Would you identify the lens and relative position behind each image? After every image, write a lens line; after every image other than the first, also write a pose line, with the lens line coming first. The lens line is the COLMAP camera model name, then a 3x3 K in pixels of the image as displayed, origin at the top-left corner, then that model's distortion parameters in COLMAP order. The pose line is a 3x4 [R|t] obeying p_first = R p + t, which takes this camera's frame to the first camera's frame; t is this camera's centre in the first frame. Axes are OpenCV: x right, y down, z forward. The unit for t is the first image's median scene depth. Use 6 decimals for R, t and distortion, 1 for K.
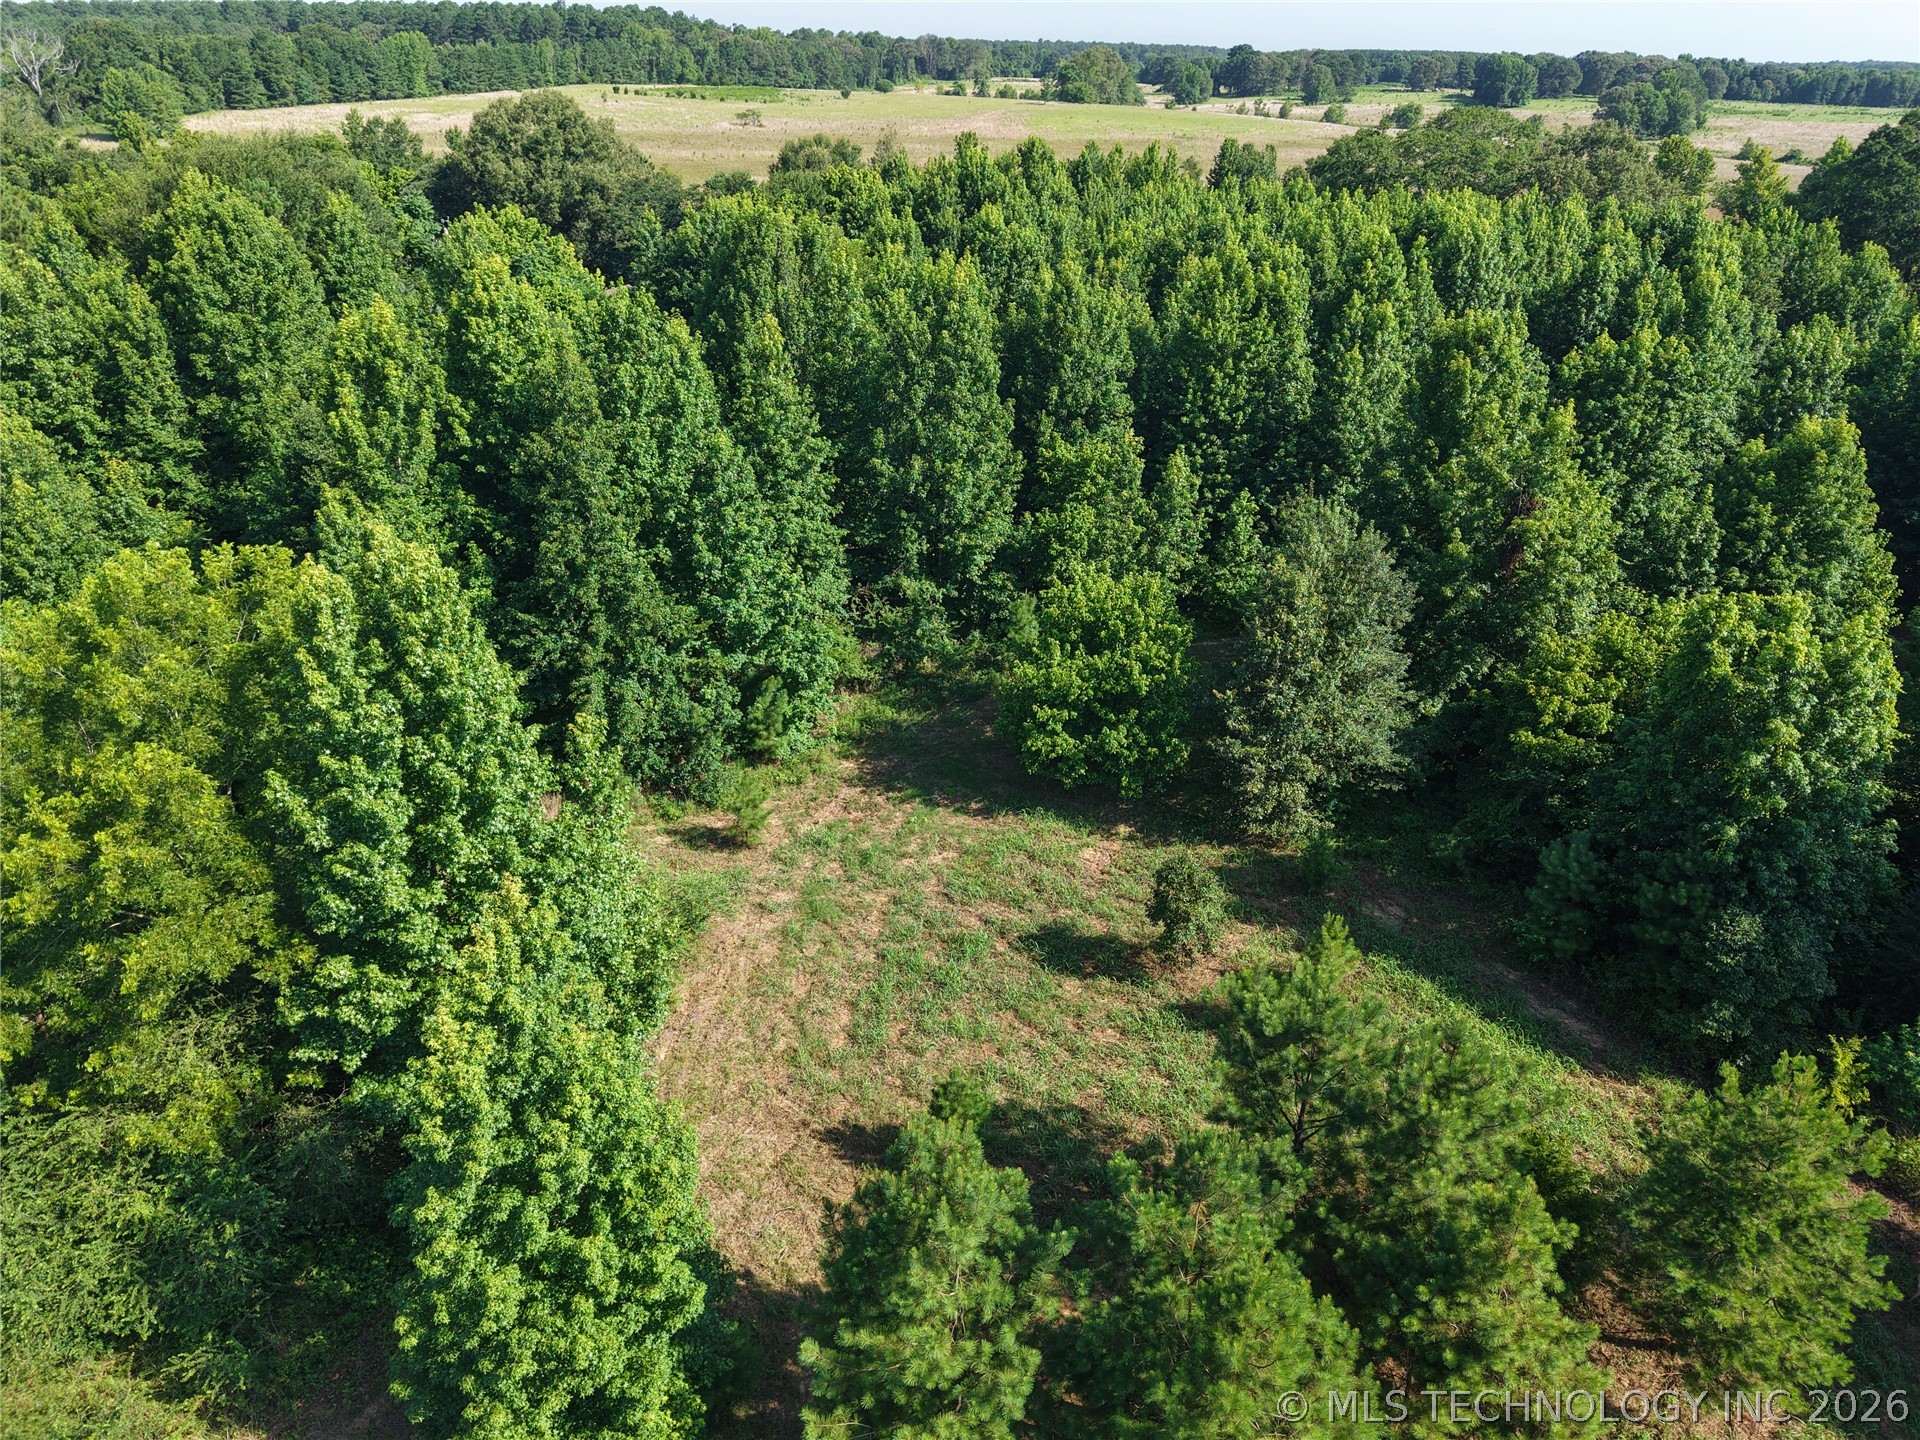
lens RADIAL K [[1285.3, 0, 958.9], [0, 1285.3, 719.2], [0, 0, 1]] dist [0.027187, -0.027990]
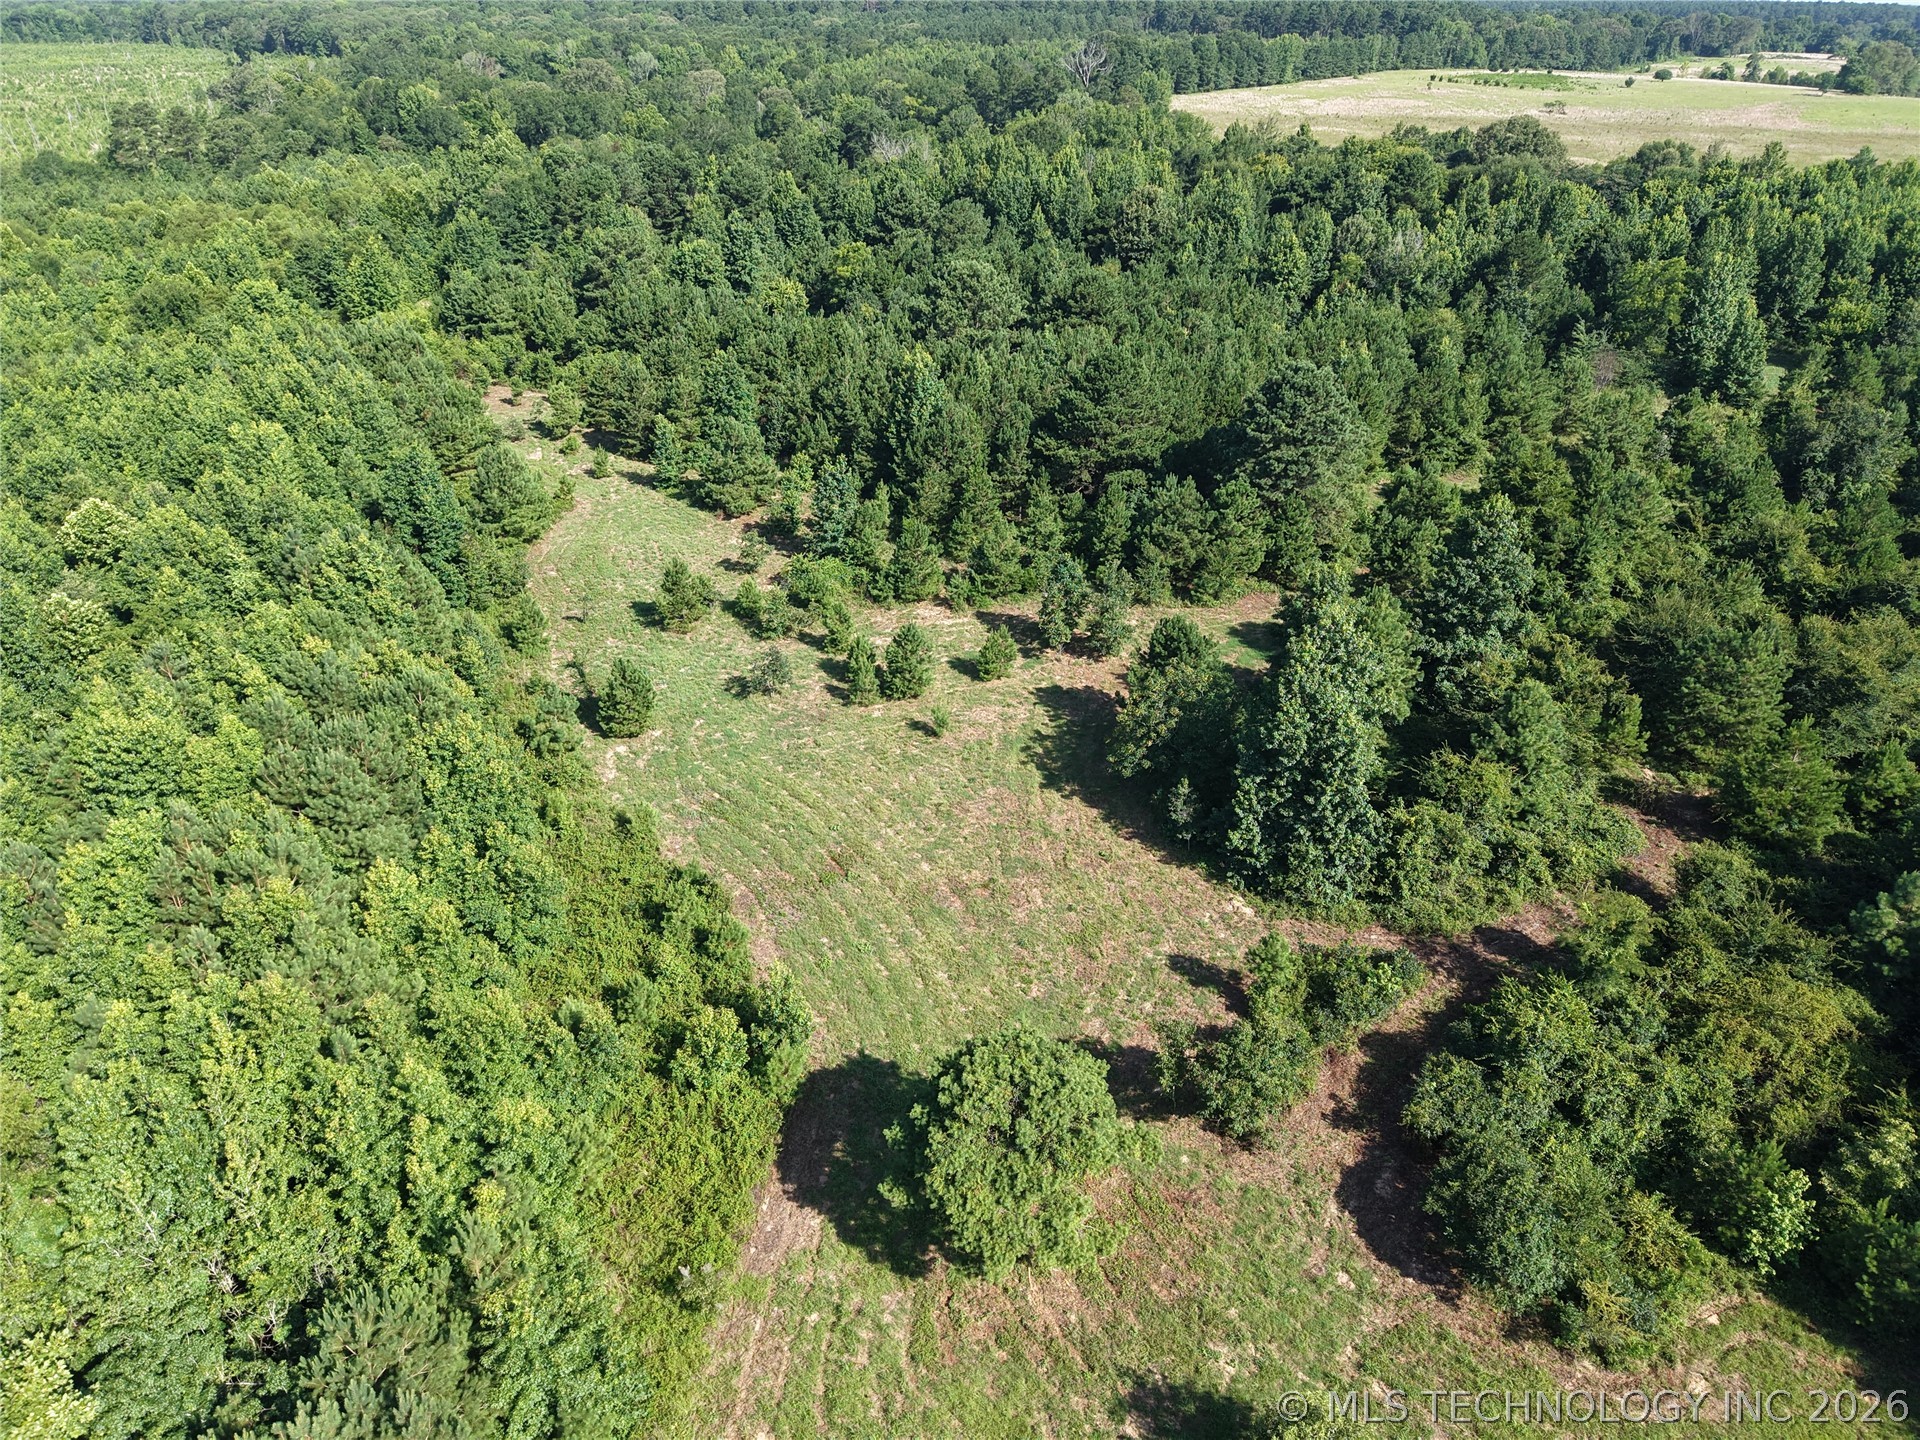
lens RADIAL K [[1287.6, 0, 958.8], [0, 1287.6, 716.8], [0, 0, 1]] dist [0.022599, -0.019217]
pose [[0.893906, 0.214004, -0.393870, -0.444073], [-0.202836, 0.976684, 0.070321, 1.261961], [0.399736, 0.017031, 0.916472, -3.283838]]
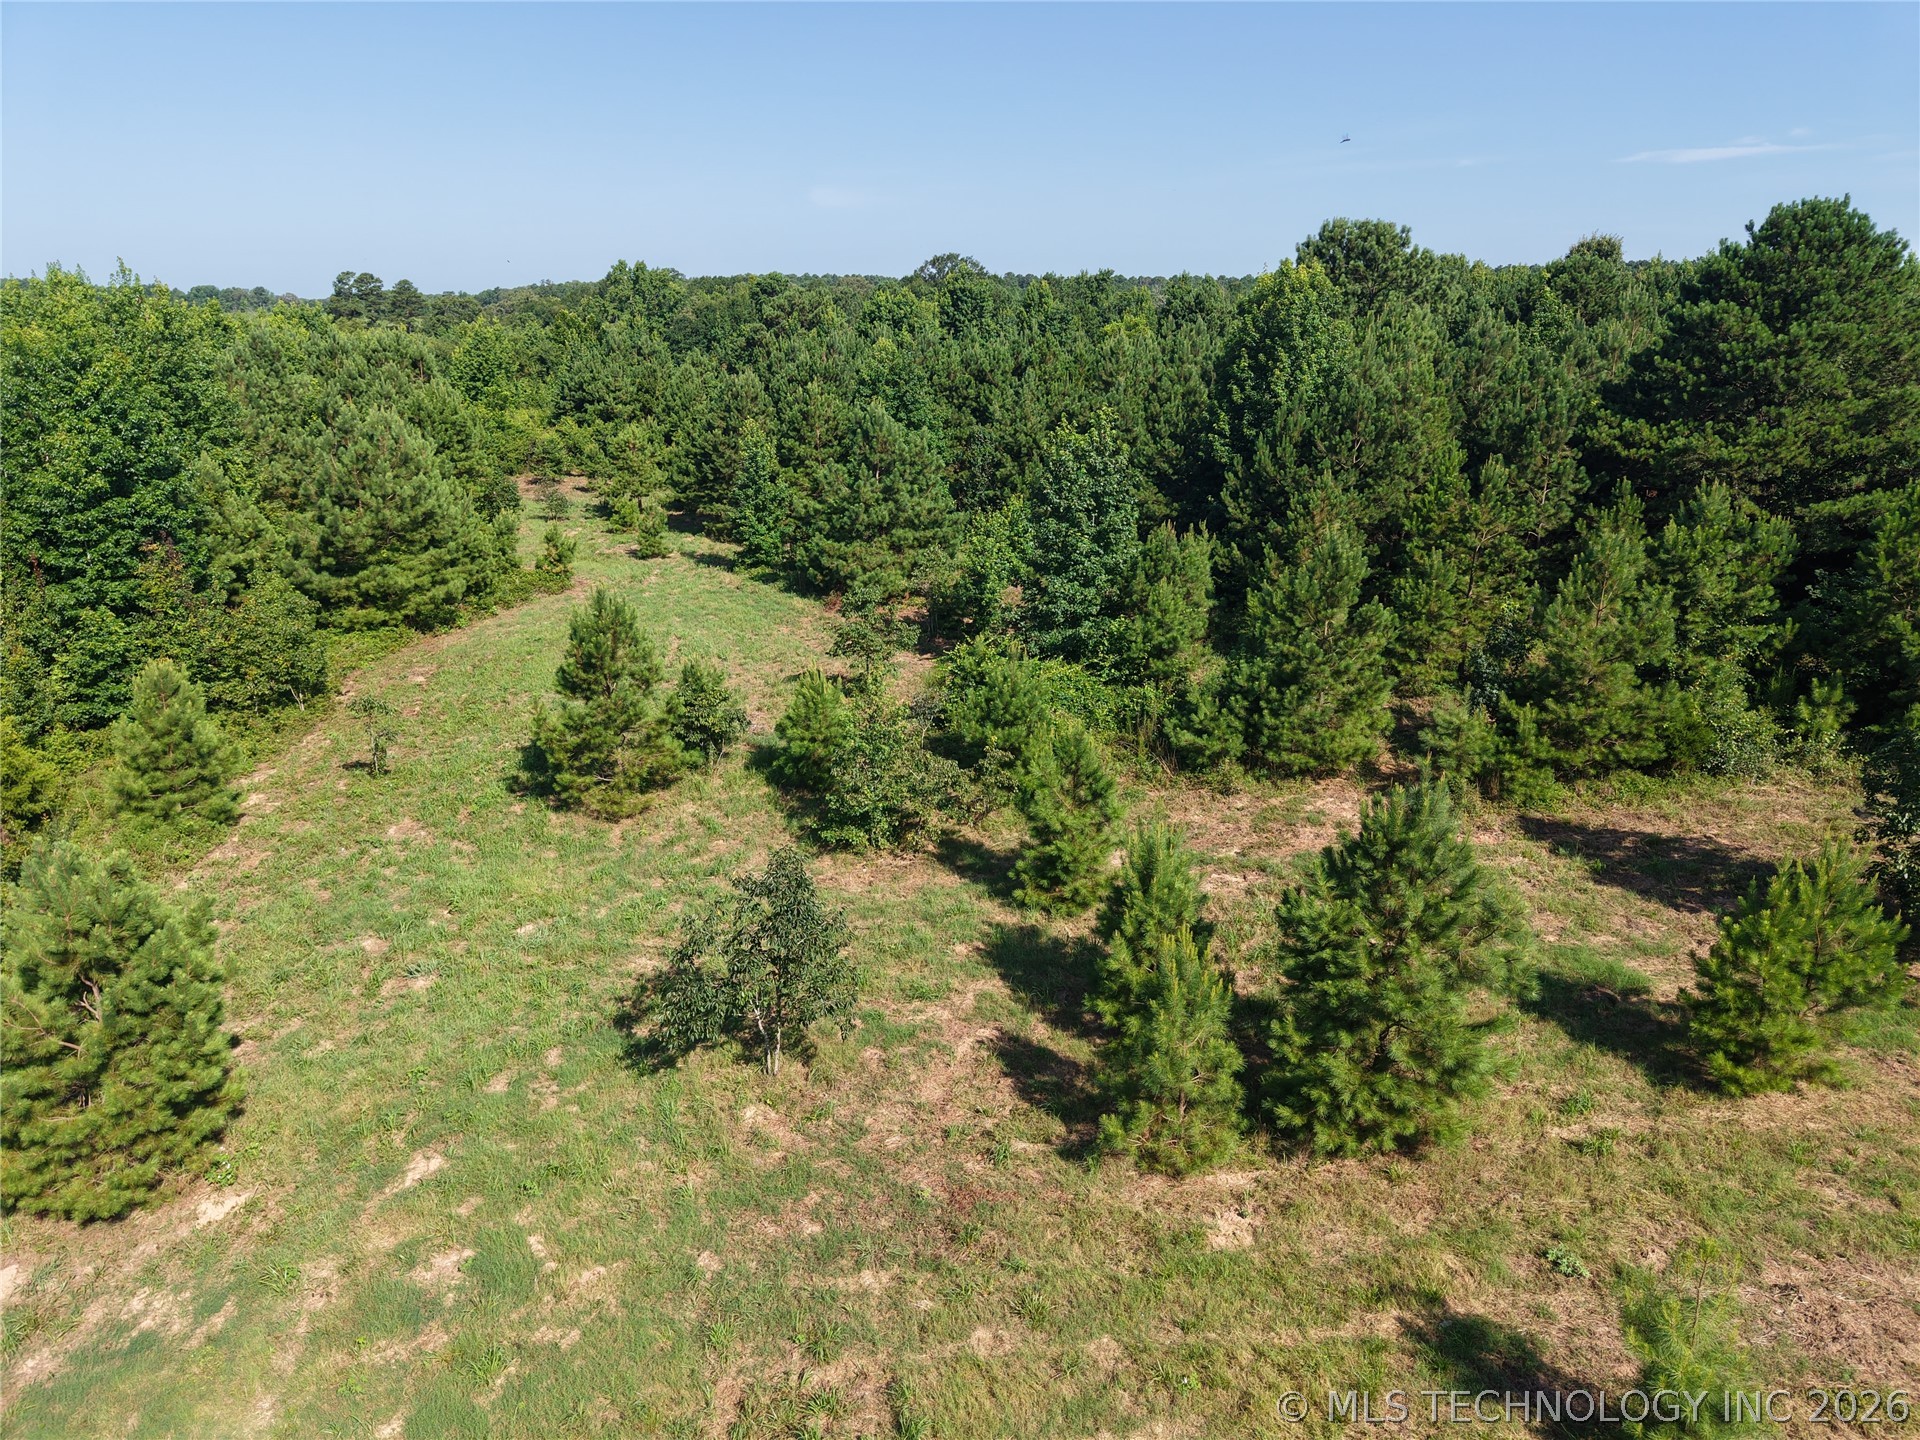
lens RADIAL K [[1287.6, 0, 958.8], [0, 1287.6, 716.8], [0, 0, 1]] dist [0.022599, -0.019217]
pose [[0.790951, 0.171391, -0.587386, -1.172400], [-0.276528, 0.956468, -0.093277, 1.330440], [0.545829, 0.236206, 0.803914, -1.965284]]
